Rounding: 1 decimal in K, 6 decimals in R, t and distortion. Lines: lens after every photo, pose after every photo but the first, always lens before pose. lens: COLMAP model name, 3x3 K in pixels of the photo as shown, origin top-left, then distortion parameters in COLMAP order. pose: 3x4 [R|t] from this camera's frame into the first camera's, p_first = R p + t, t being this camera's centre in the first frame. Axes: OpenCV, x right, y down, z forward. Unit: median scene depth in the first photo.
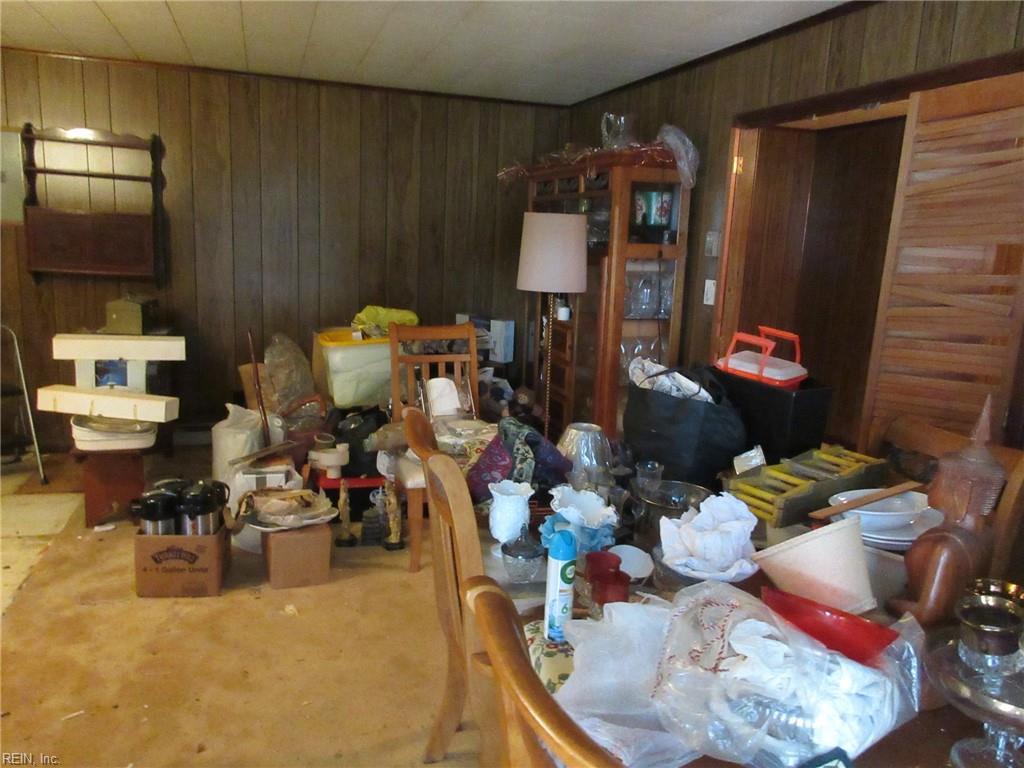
lens RADIAL K [[745.2, 0, 511.9], [0, 745.2, 382.8], [0, 0, 1]] dist [-0.002252, 0.010481]
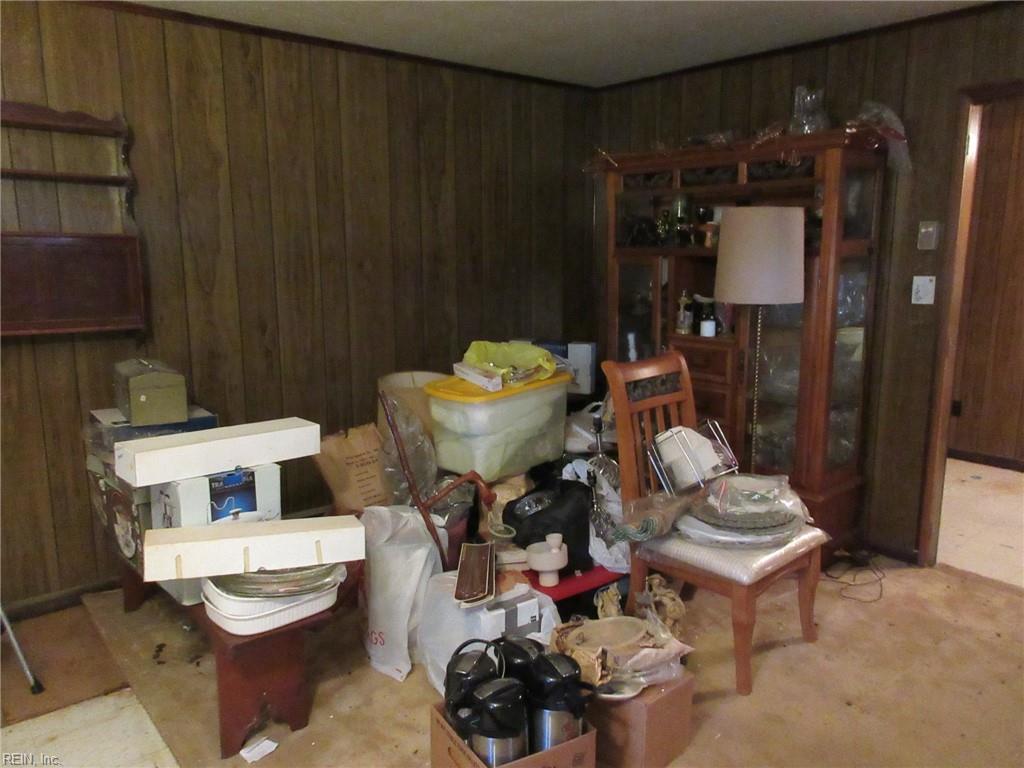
lens RADIAL K [[745.2, 0, 511.9], [0, 745.2, 384.3], [0, 0, 1]] dist [-0.002252, 0.010481]
pose [[0.925851, -0.116145, 0.359598, -0.496656], [0.118305, 0.992847, 0.016077, -0.077997], [-0.358893, 0.027657, 0.932969, 0.327310]]
